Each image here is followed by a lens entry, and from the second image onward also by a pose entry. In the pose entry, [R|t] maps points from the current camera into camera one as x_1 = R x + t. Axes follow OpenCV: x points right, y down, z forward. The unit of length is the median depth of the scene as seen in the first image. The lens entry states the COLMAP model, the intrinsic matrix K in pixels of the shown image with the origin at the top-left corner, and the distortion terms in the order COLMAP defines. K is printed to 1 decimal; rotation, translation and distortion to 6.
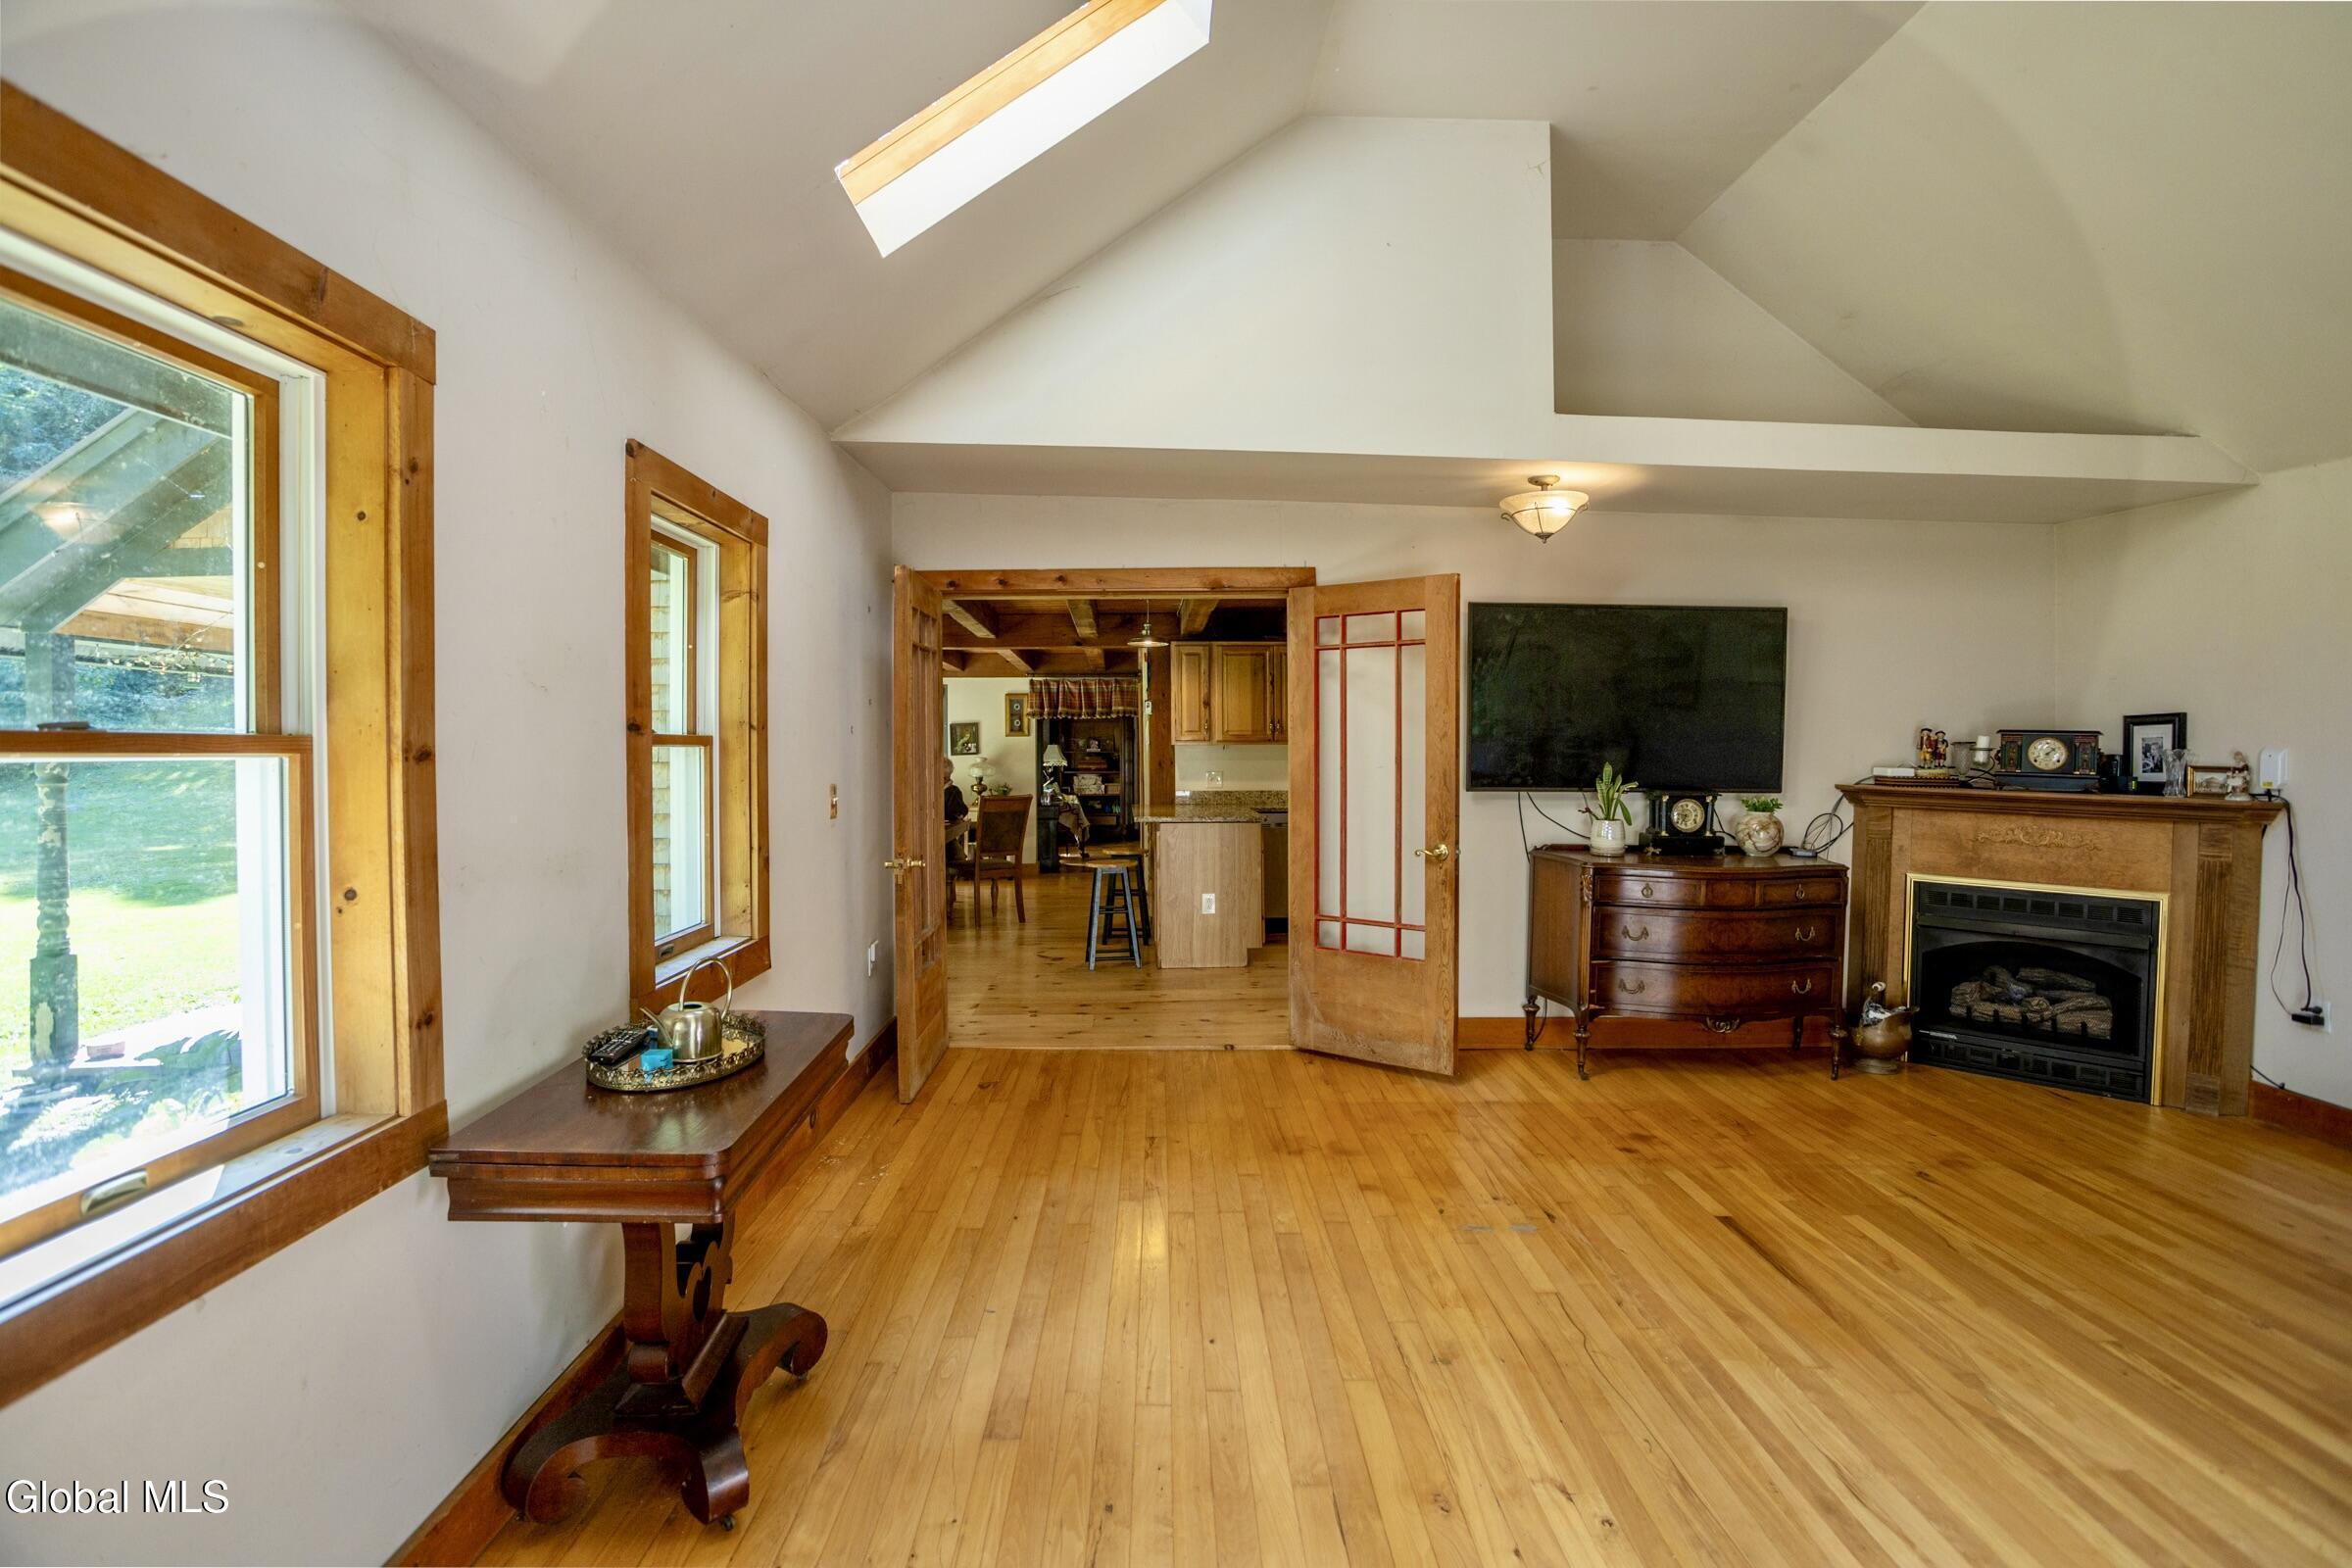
lens RADIAL K [[1143.8, 0, 1179.0], [0, 1143.8, 767.9], [0, 0, 1]] dist [-0.060841, 0.024737]
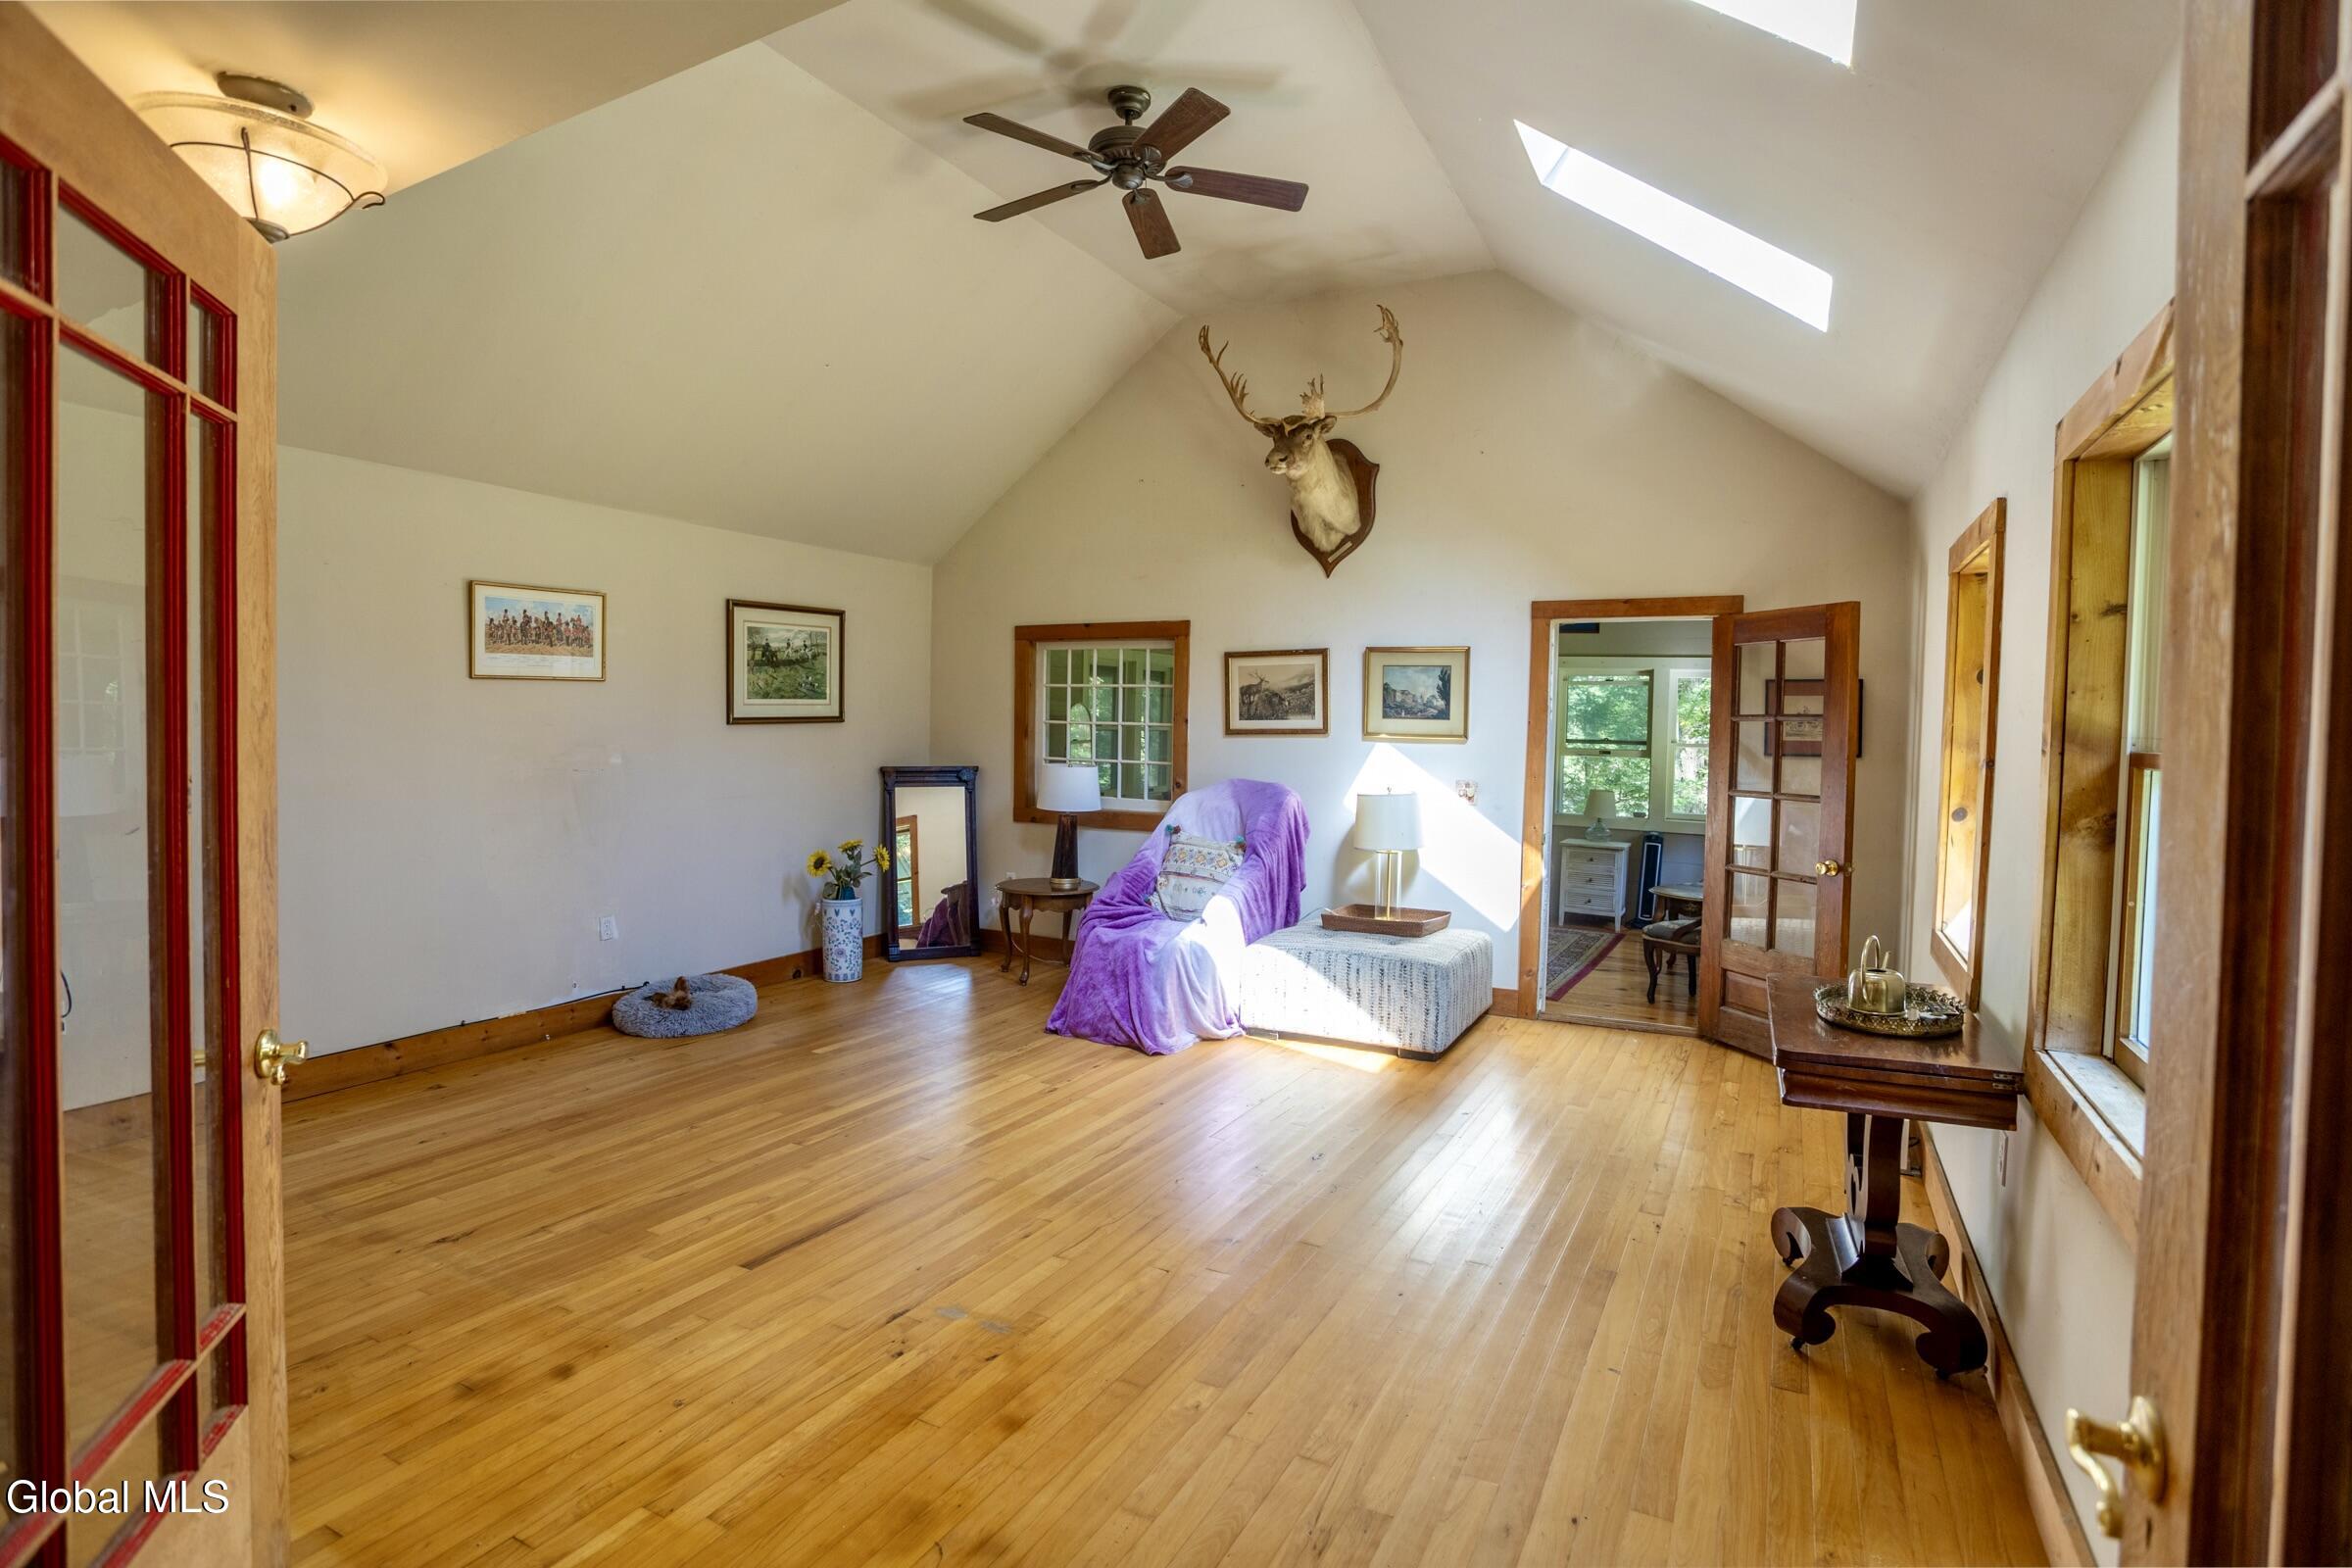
lens RADIAL K [[1143.8, 0, 1179.0], [0, 1143.8, 767.9], [0, 0, 1]] dist [-0.060841, 0.024737]
pose [[-0.872120, -0.034875, 0.488047, -0.193109], [-0.008990, 0.998430, 0.055283, -0.038122], [-0.489209, 0.043826, -0.871065, 1.314041]]
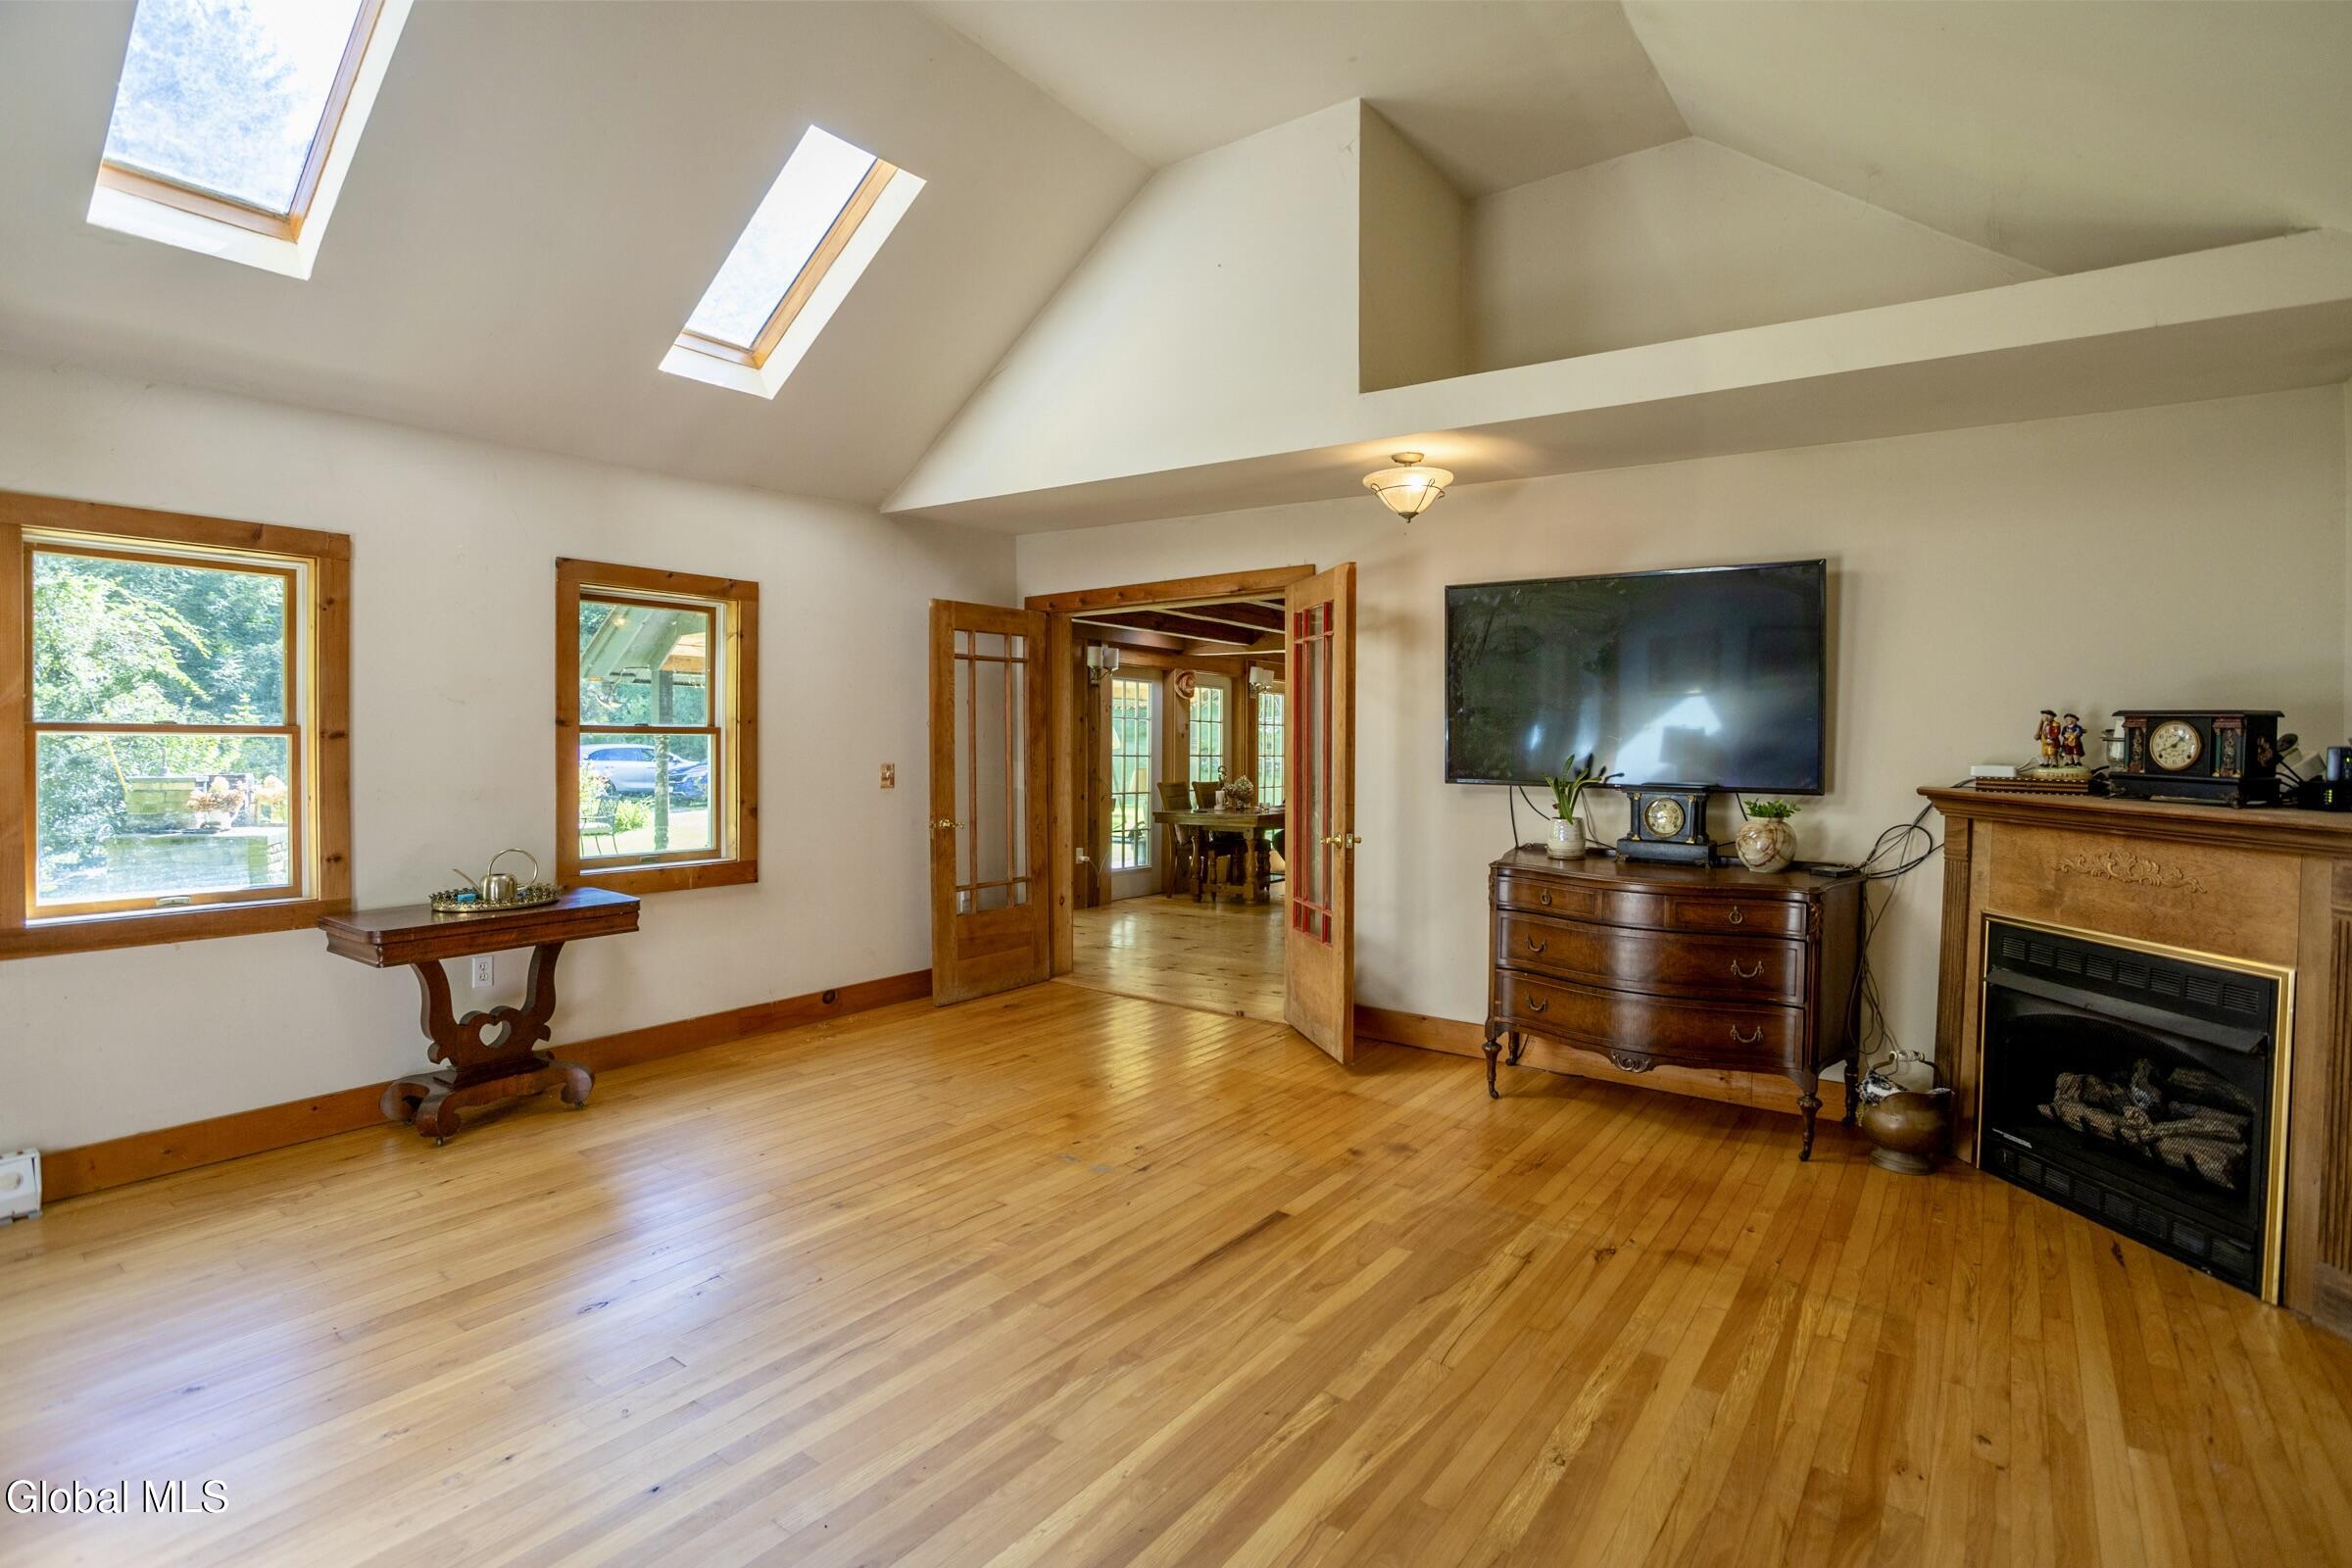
lens RADIAL K [[1143.8, 0, 1179.0], [0, 1143.8, 767.9], [0, 0, 1]] dist [-0.060841, 0.024737]
pose [[0.791120, 0.015508, -0.611464, 0.837011], [-0.014536, 0.999873, 0.006552, 0.005703], [0.611488, 0.003704, 0.791245, 0.132177]]
